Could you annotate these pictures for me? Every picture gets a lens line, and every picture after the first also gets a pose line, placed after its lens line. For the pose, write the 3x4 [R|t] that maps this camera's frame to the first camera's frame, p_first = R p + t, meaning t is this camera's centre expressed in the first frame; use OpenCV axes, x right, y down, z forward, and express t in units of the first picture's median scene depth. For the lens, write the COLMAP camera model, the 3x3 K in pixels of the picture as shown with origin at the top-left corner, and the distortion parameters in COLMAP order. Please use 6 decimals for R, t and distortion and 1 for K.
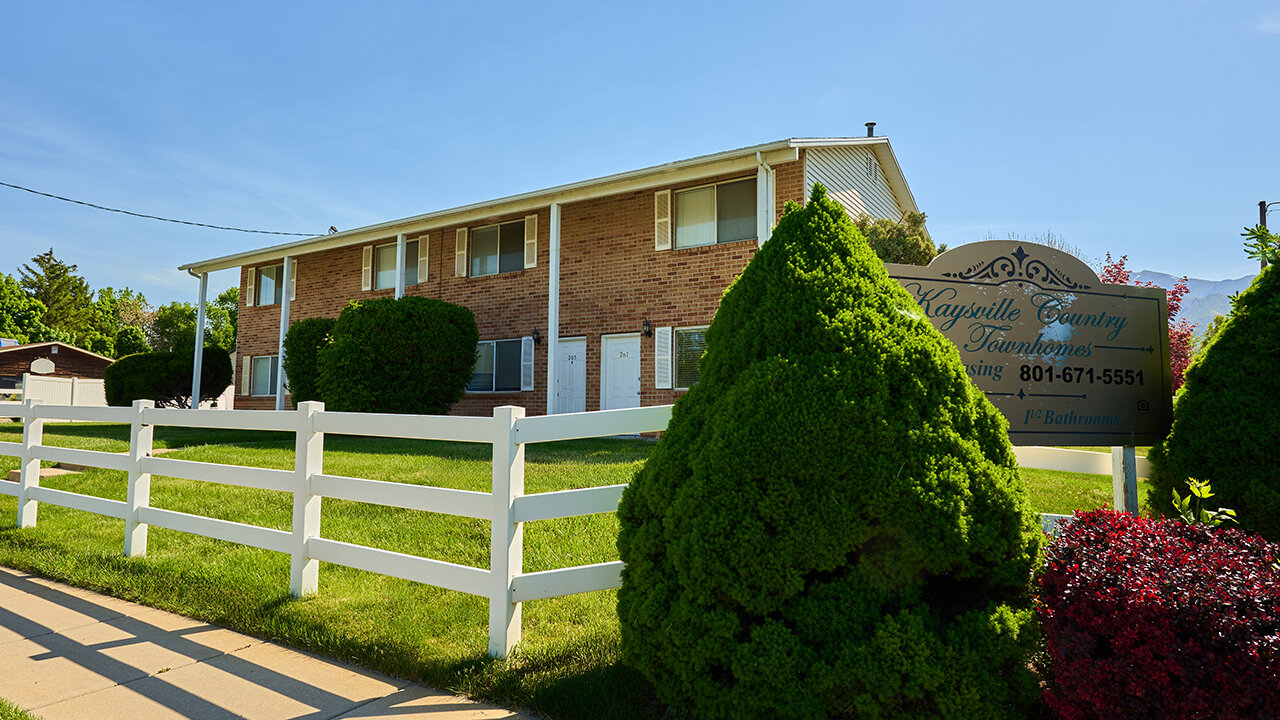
lens RADIAL K [[748.3, 0, 638.3], [0, 748.3, 362.8], [0, 0, 1]] dist [0.001708, 0.000144]
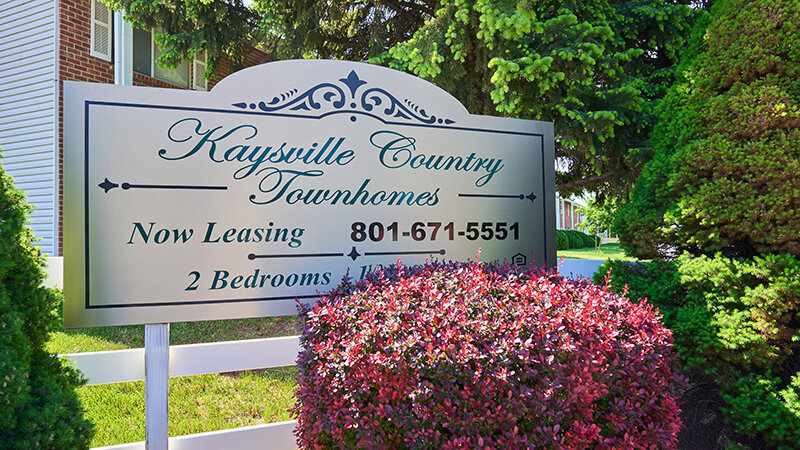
lens RADIAL K [[560.2, 0, 399.5], [0, 560.2, 223.1], [0, 0, 1]] dist [-0.008681, -0.000398]
pose [[0.994339, -0.019524, 0.104446, 0.493600], [0.011263, 0.996802, 0.079110, -0.041444], [-0.105657, -0.077486, 0.991379, 0.406592]]
